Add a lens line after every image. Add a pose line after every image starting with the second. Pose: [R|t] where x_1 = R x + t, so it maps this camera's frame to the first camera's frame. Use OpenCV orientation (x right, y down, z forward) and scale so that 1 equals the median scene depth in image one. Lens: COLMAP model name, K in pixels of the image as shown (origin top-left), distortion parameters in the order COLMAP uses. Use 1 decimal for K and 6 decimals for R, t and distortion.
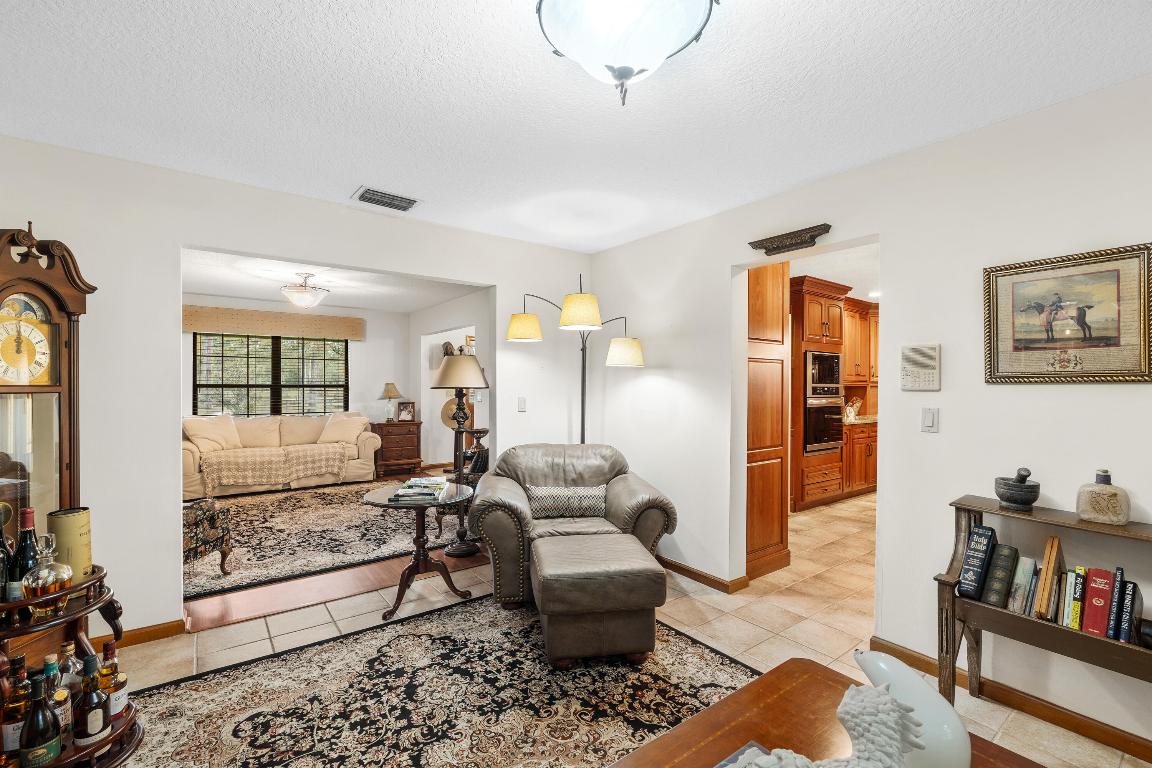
lens RADIAL K [[502.9, 0, 568.7], [0, 502.9, 382.5], [0, 0, 1]] dist [0.001534, 0.000254]
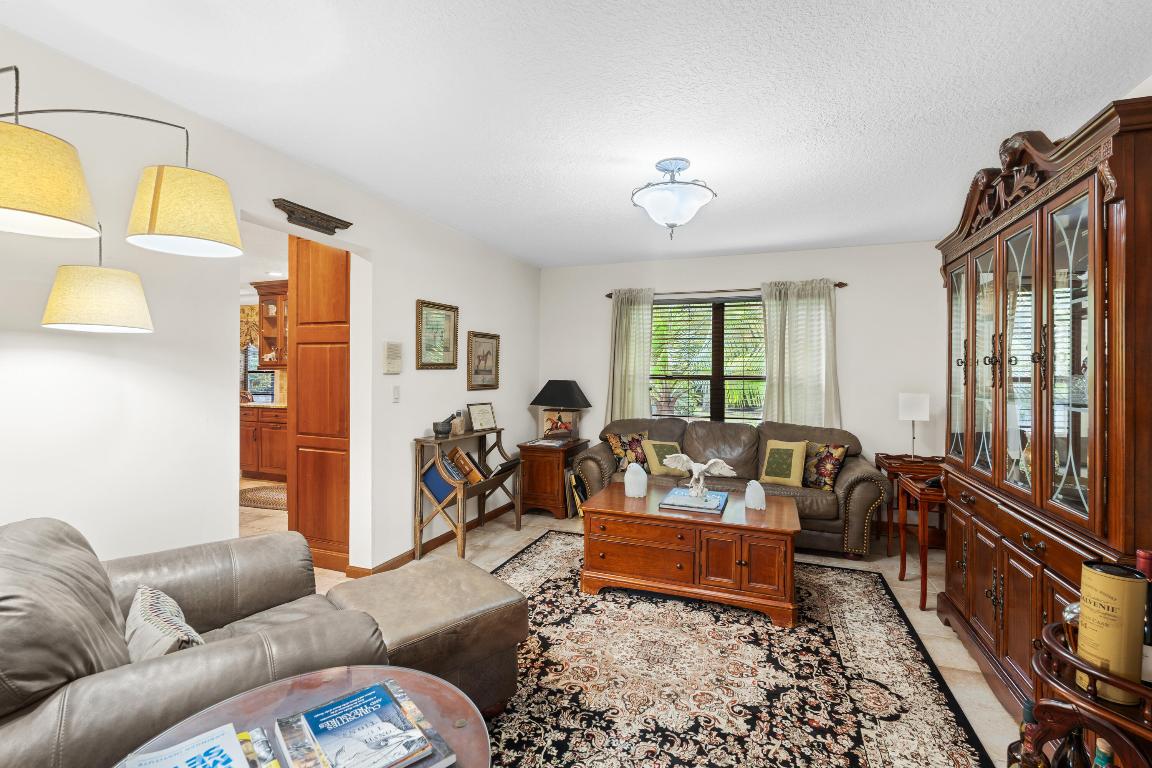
lens RADIAL K [[502.9, 0, 582.9], [0, 502.9, 373.7], [0, 0, 1]] dist [0.001534, 0.000254]
pose [[-0.544156, -0.015328, 0.838844, -0.904124], [-0.011351, 0.999876, 0.010907, -0.008278], [-0.838907, -0.003586, -0.544263, 1.525199]]
